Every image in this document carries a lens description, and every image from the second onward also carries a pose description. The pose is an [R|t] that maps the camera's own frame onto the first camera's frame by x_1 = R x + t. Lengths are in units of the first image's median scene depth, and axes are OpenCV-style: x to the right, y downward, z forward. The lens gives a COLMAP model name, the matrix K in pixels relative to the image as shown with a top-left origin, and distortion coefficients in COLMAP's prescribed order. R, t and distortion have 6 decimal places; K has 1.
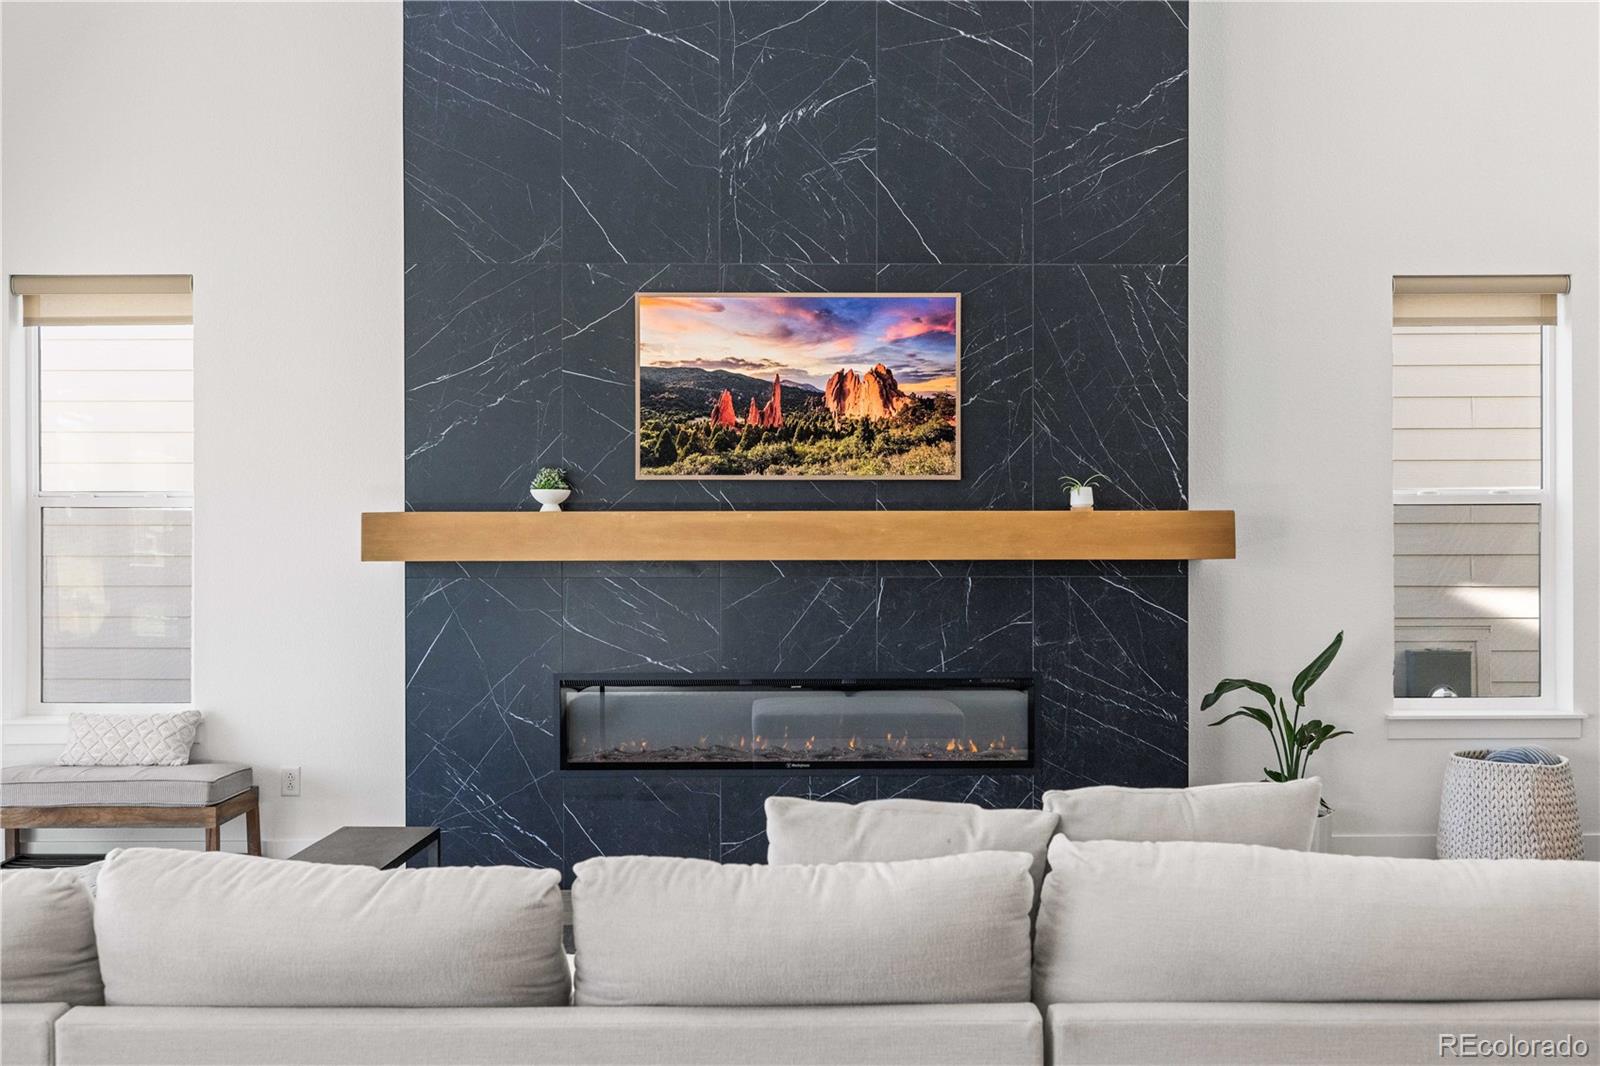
lens RADIAL K [[1583.4, 0, 798.7], [0, 1583.4, 520.3], [0, 0, 1]] dist [0.004112, 0.008396]
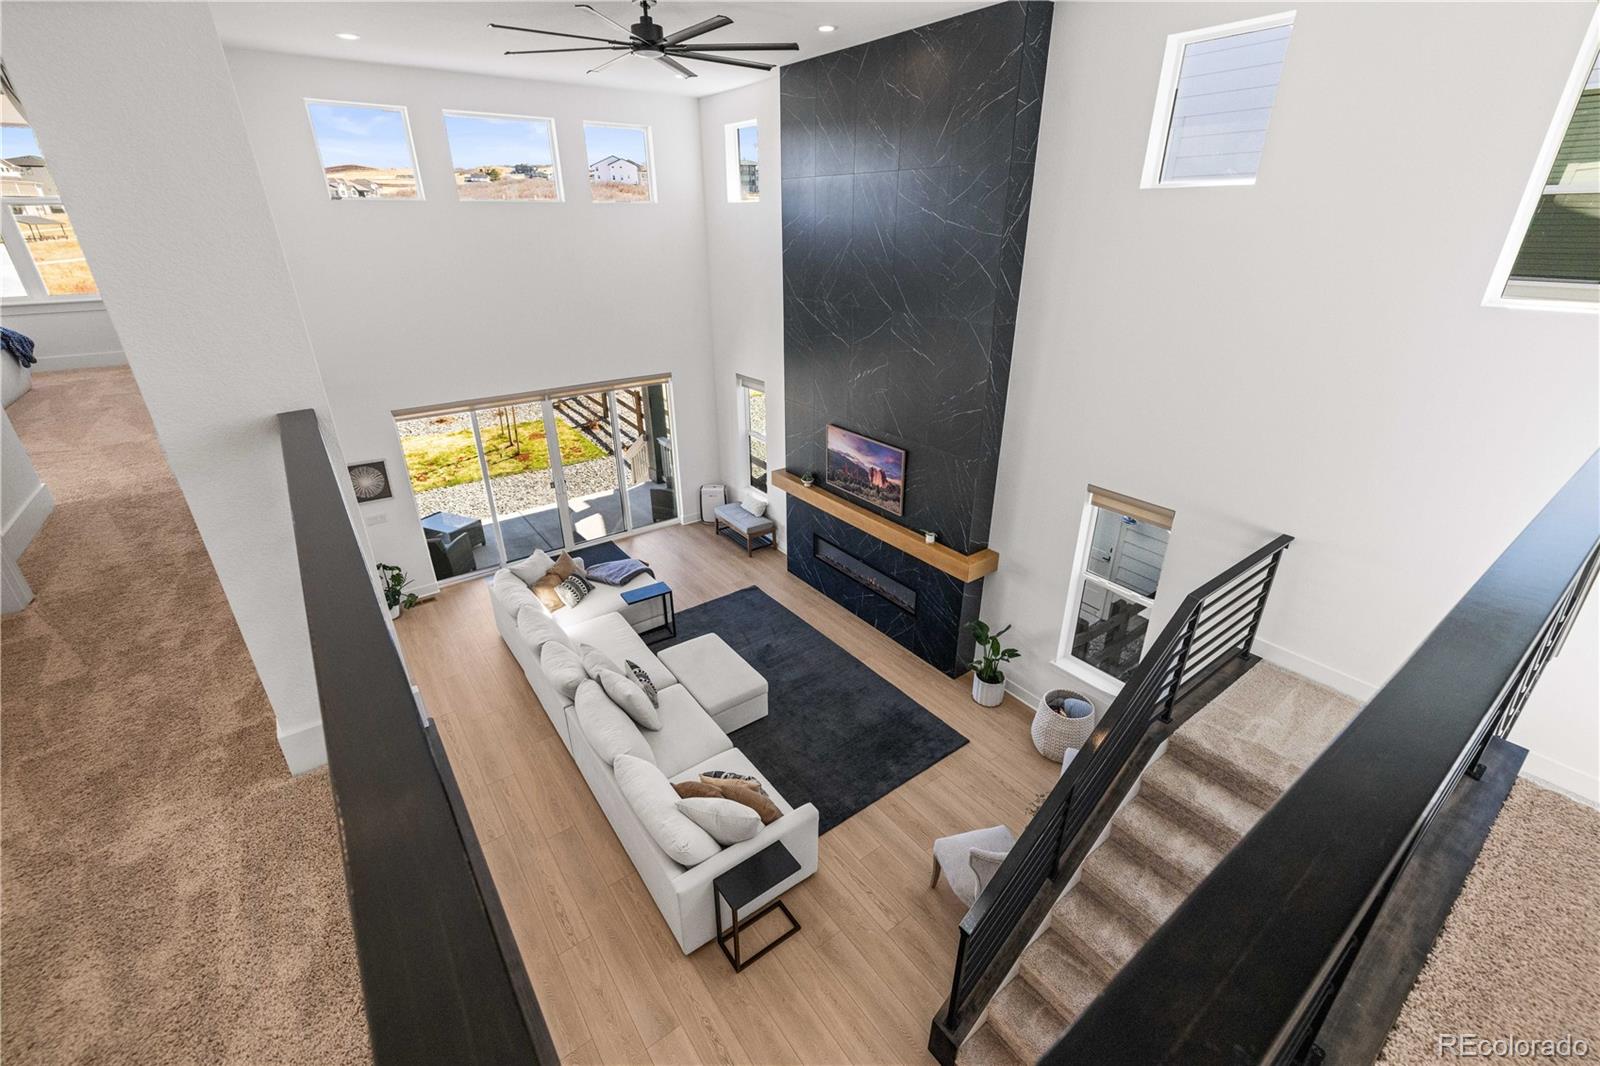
lens RADIAL K [[675.3, 0, 799.7], [0, 675.3, 525.3], [0, 0, 1]] dist [0.000955, 0.000211]
pose [[0.579902, 0.333819, -0.743154, 0.875200], [0.000987, 0.911908, 0.410393, -0.491622], [0.814685, -0.238722, 0.528488, 0.238214]]
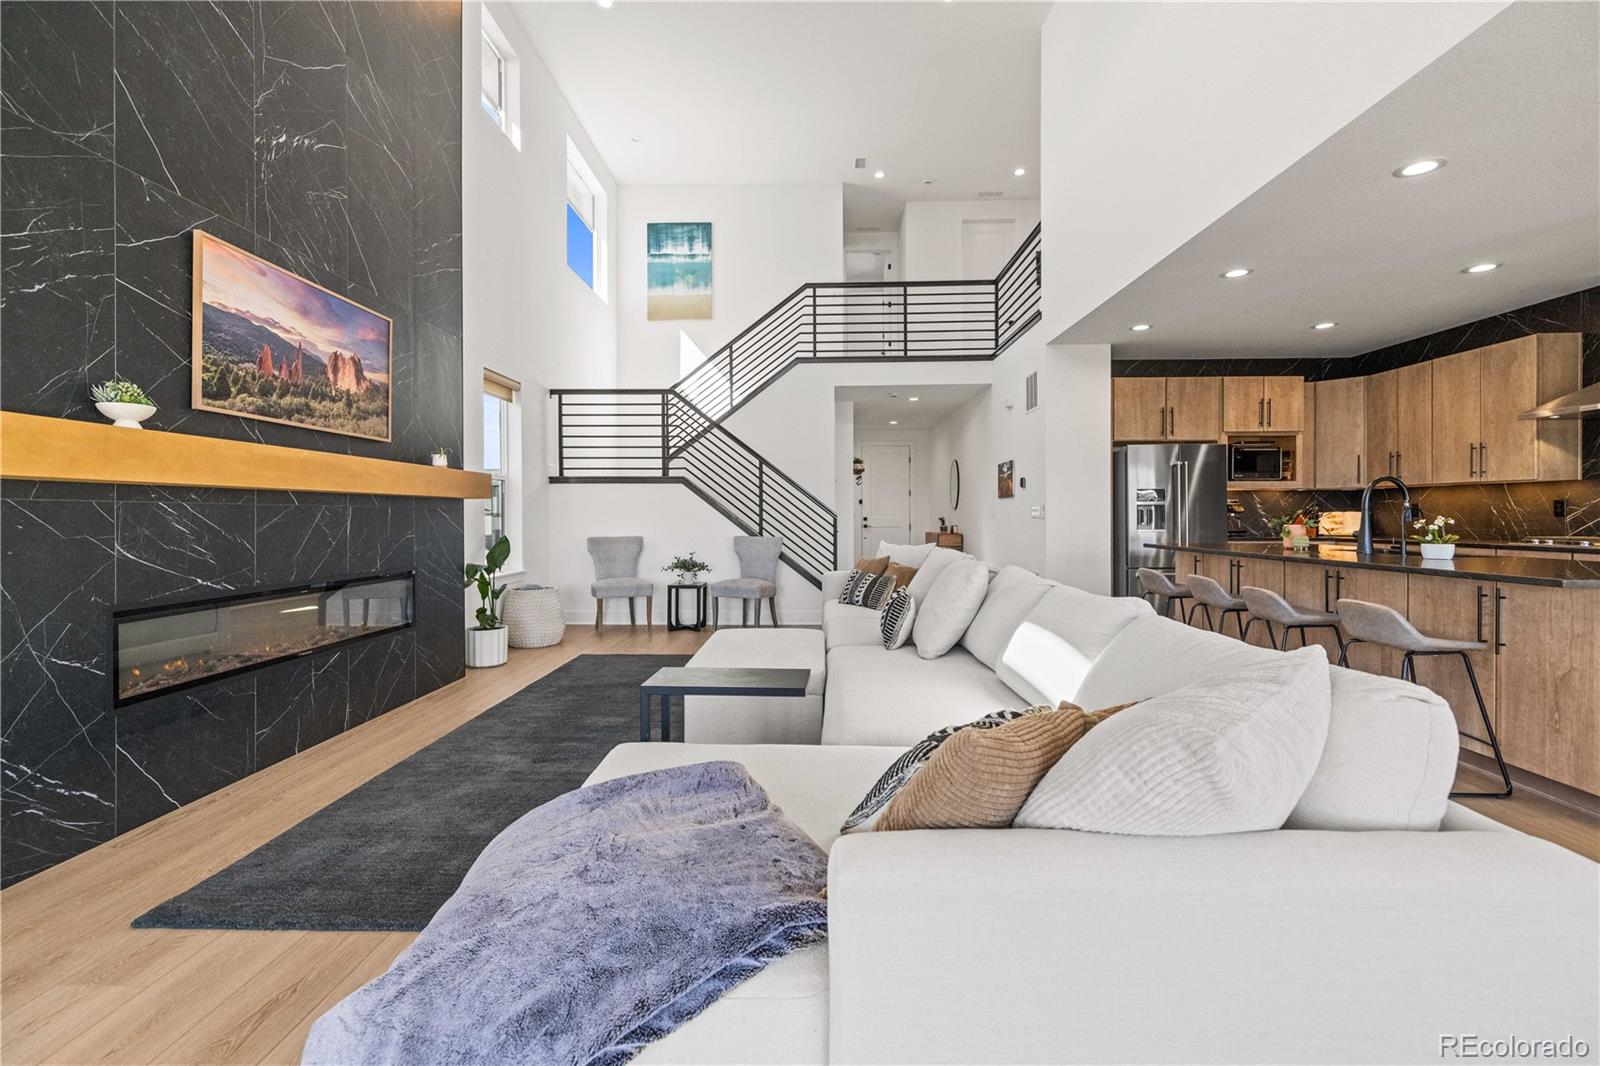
lens RADIAL K [[678.7, 0, 800.9], [0, 678.7, 519.3], [0, 0, 1]] dist [0.001007, -0.000169]
pose [[0.036150, -0.003888, 0.999339, -0.535010], [0.005148, 0.999980, 0.003705, 0.047505], [-0.999333, 0.005011, 0.036169, 0.585614]]
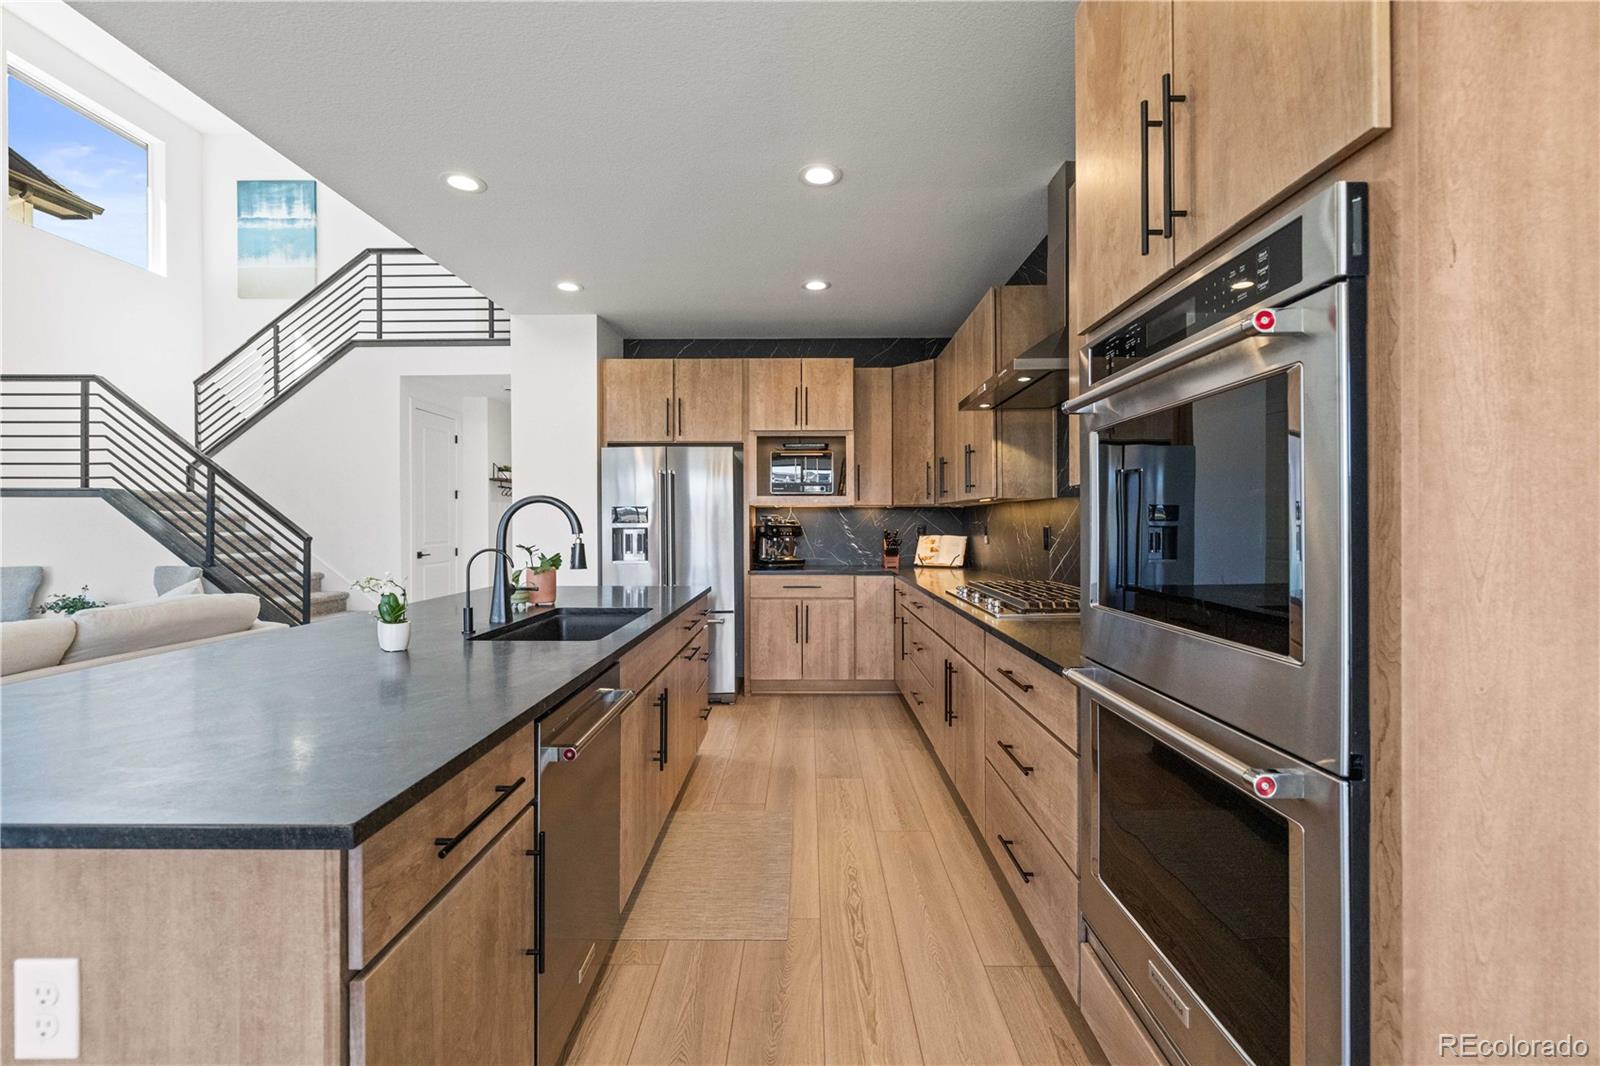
lens RADIAL K [[675.3, 0, 799.7], [0, 675.3, 525.3], [0, 0, 1]] dist [0.000955, 0.000211]
pose [[0.022318, -0.003254, 0.999746, -0.246682], [0.004555, 0.999985, 0.003153, 0.027375], [-0.999741, 0.004484, 0.022332, -0.115351]]
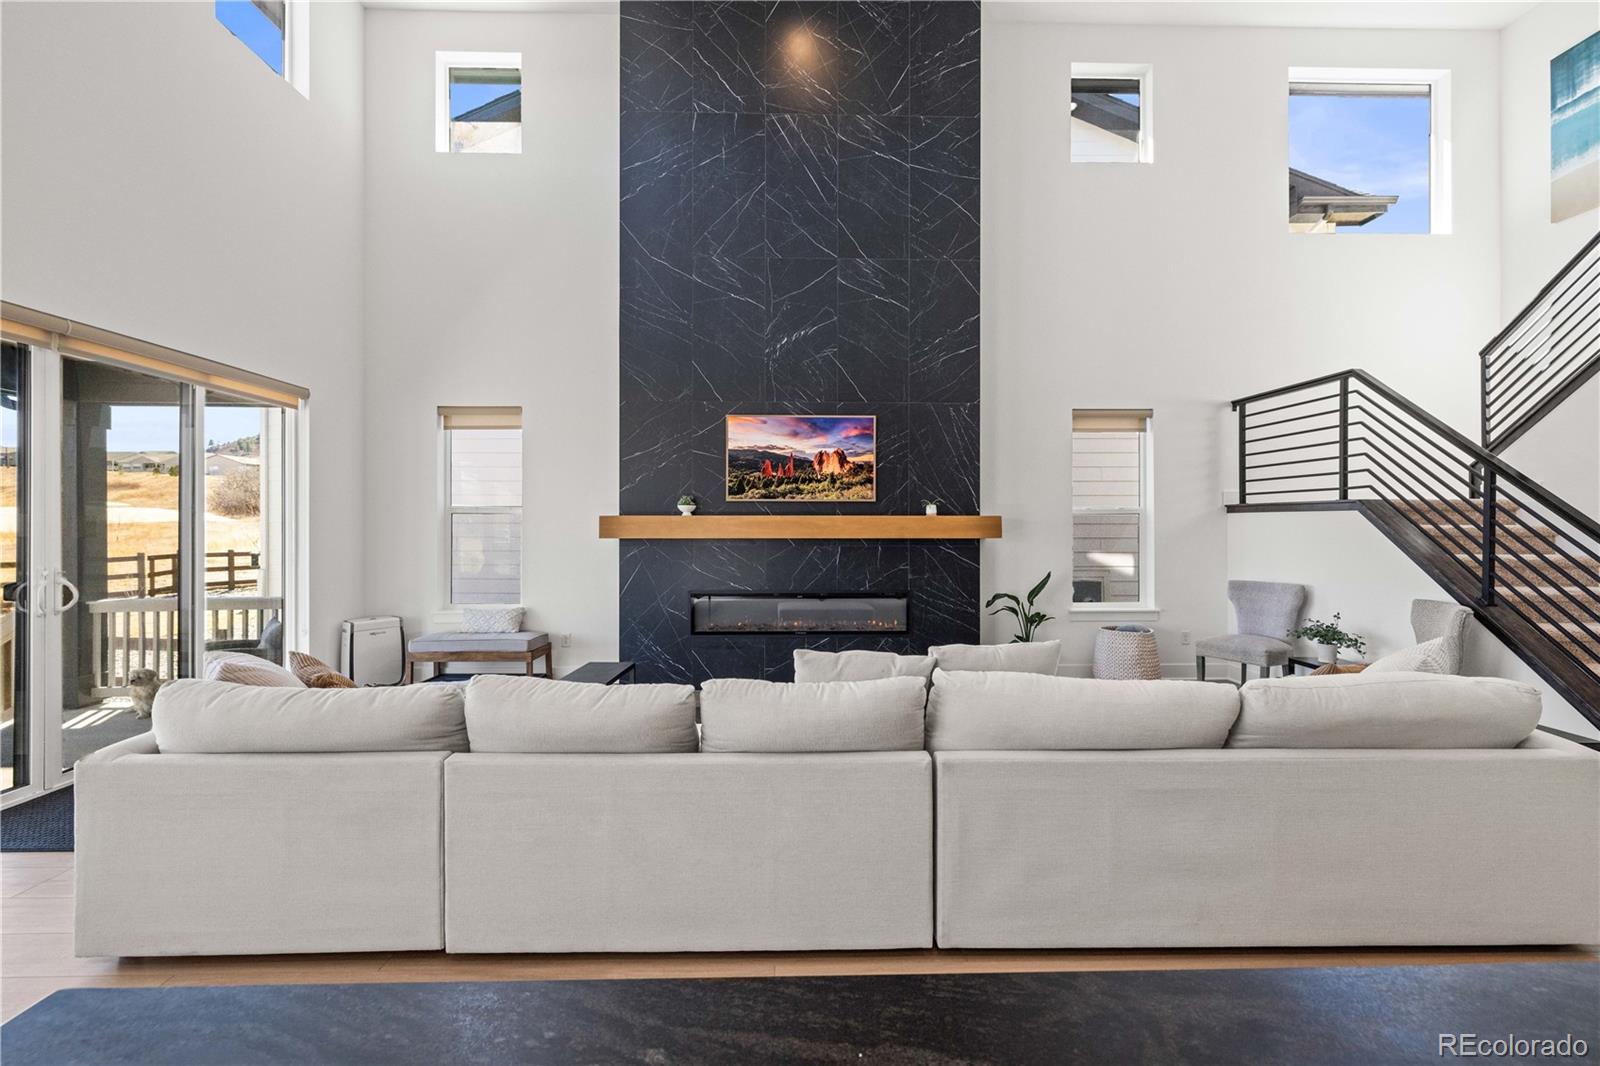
lens RADIAL K [[693.2, 0, 799.3], [0, 693.2, 521.4], [0, 0, 1]] dist [0.000161, -0.000118]
pose [[0.999956, 0.002285, 0.009129, -0.011245], [-0.002243, 0.999987, -0.004607, 0.006331], [-0.009140, 0.004586, 0.999948, 0.049666]]
